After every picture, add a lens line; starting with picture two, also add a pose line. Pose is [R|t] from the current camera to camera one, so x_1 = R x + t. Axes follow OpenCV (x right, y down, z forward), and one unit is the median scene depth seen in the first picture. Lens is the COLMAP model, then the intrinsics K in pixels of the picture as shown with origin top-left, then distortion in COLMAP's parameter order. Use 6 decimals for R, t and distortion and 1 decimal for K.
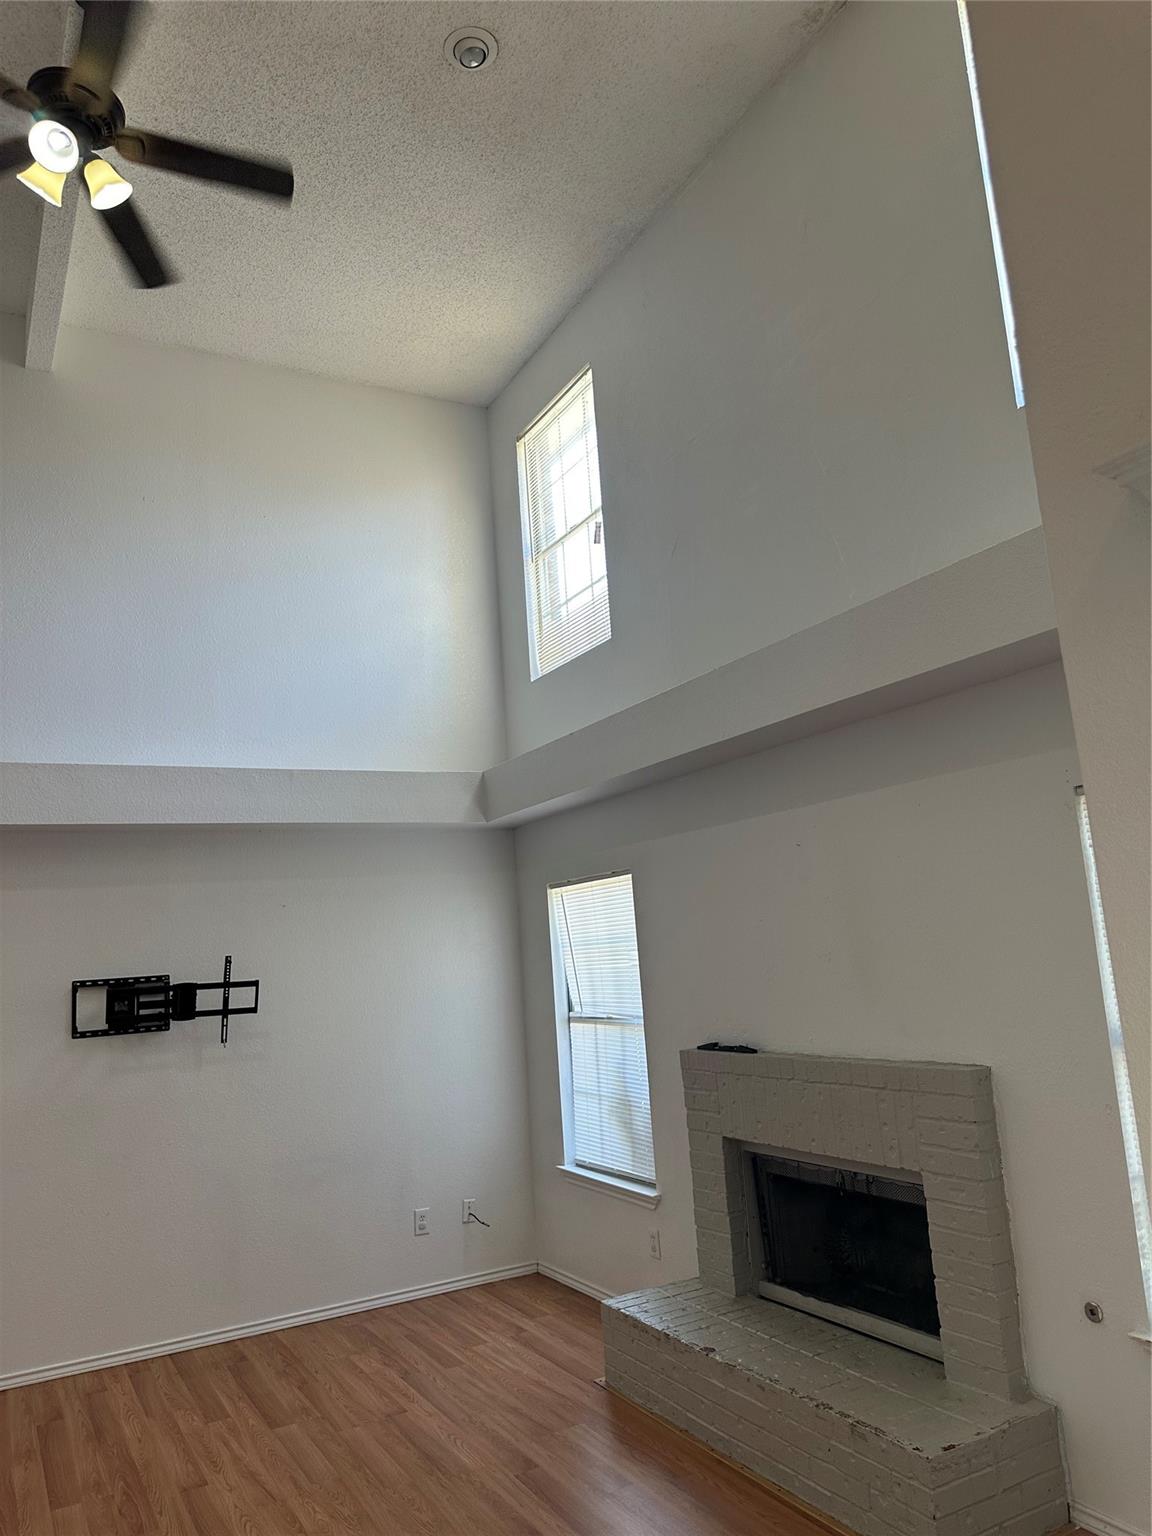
lens RADIAL K [[1080.2, 0, 575.9], [0, 1080.2, 762.1], [0, 0, 1]] dist [0.012692, -0.028868]
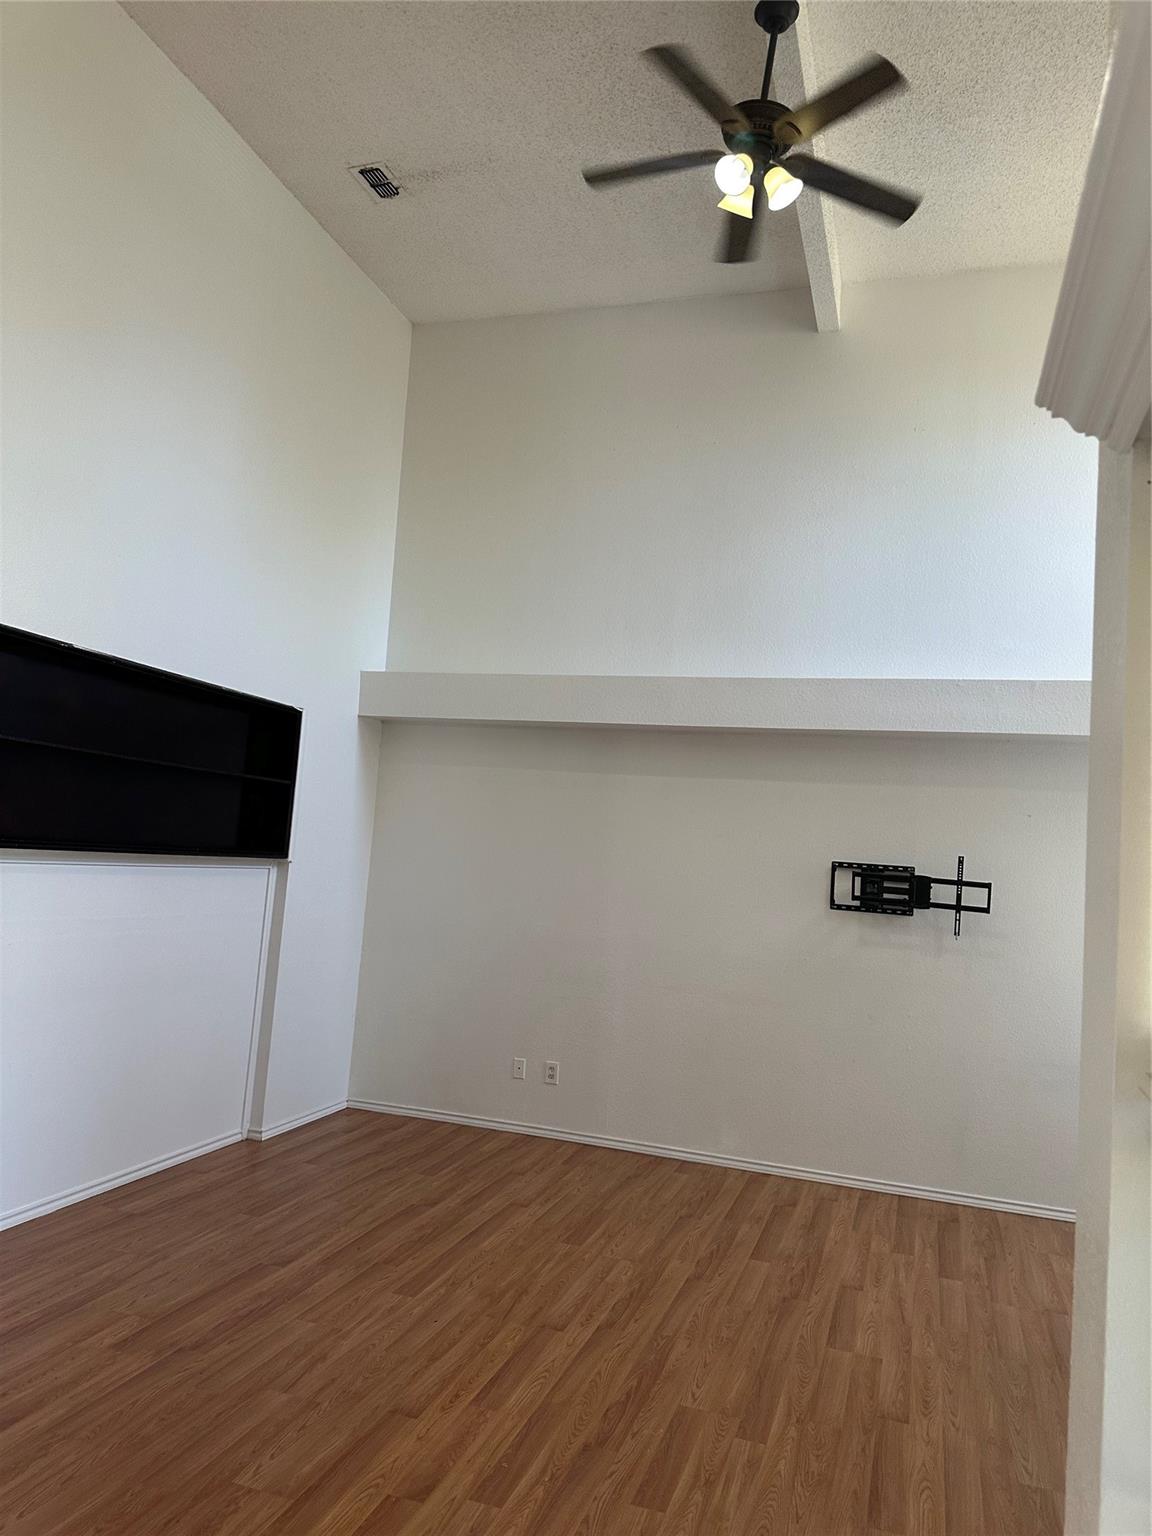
lens RADIAL K [[1080.2, 0, 571.3], [0, 1080.2, 755.0], [0, 0, 1]] dist [0.012692, -0.028868]
pose [[0.675496, 0.047583, -0.735827, 0.211774], [0.010381, 0.997203, 0.074015, -0.003635], [0.737291, -0.057636, 0.673113, 0.002387]]
